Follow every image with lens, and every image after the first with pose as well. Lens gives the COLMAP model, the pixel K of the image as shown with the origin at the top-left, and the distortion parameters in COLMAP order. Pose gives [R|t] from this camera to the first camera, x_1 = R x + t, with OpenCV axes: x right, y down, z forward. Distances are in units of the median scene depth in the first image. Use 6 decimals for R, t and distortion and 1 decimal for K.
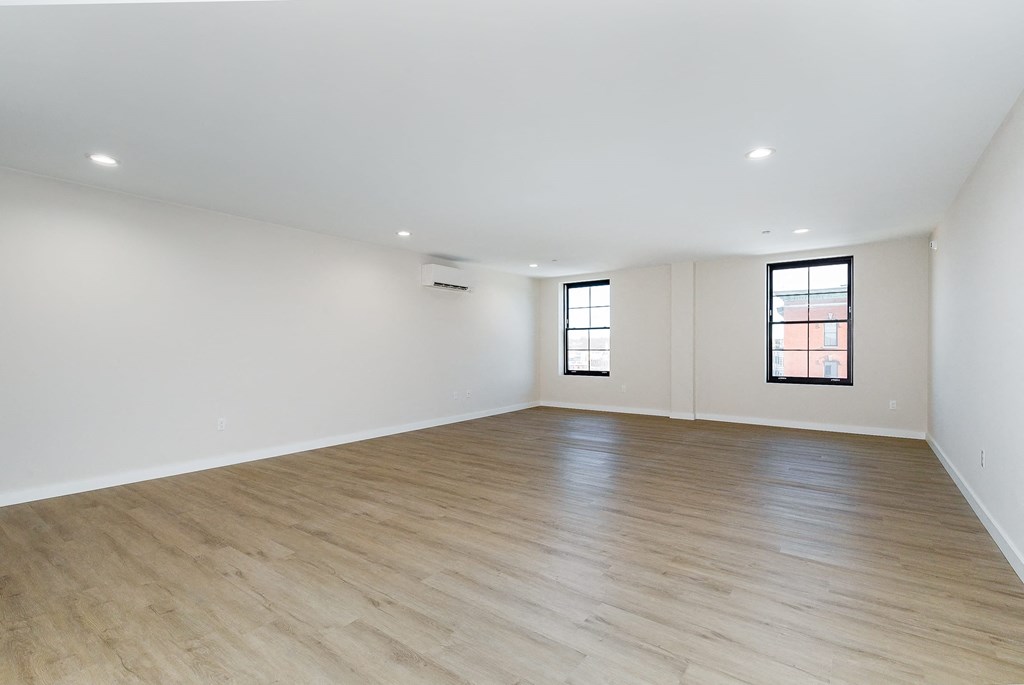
lens RADIAL K [[475.8, 0, 512.0], [0, 475.8, 342.5], [0, 0, 1]] dist [-0.011440, -0.000392]
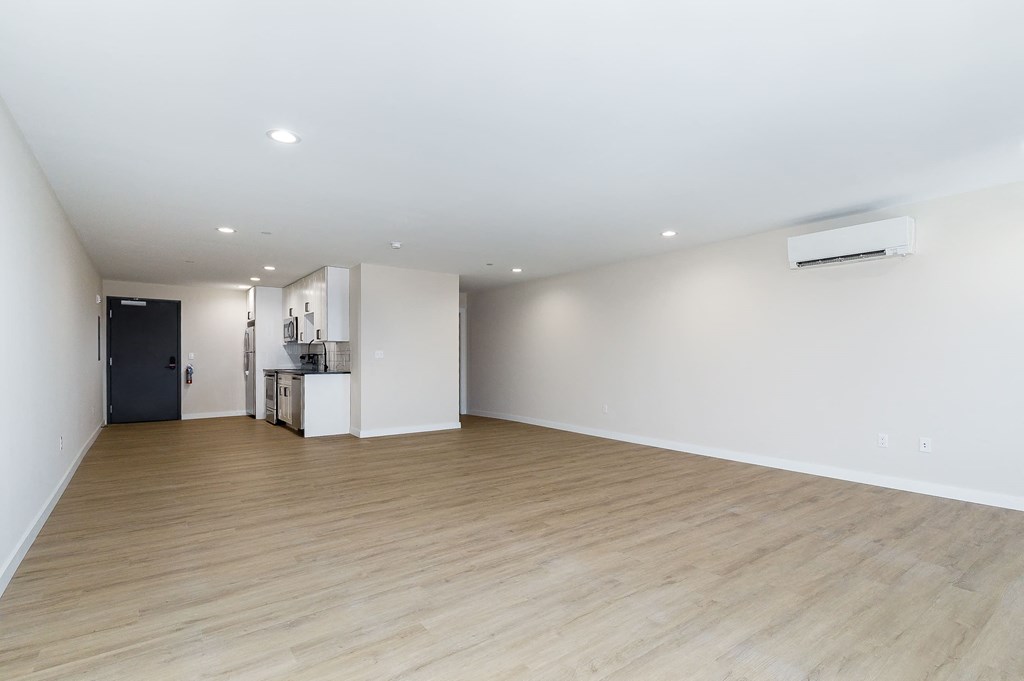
lens RADIAL K [[475.8, 0, 512.0], [0, 475.8, 340.5], [0, 0, 1]] dist [-0.011440, -0.000392]
pose [[-0.275211, -0.028572, -0.960959, 0.964143], [0.003682, 0.999520, -0.030773, 0.010437], [0.961377, -0.012008, -0.274974, 1.264600]]
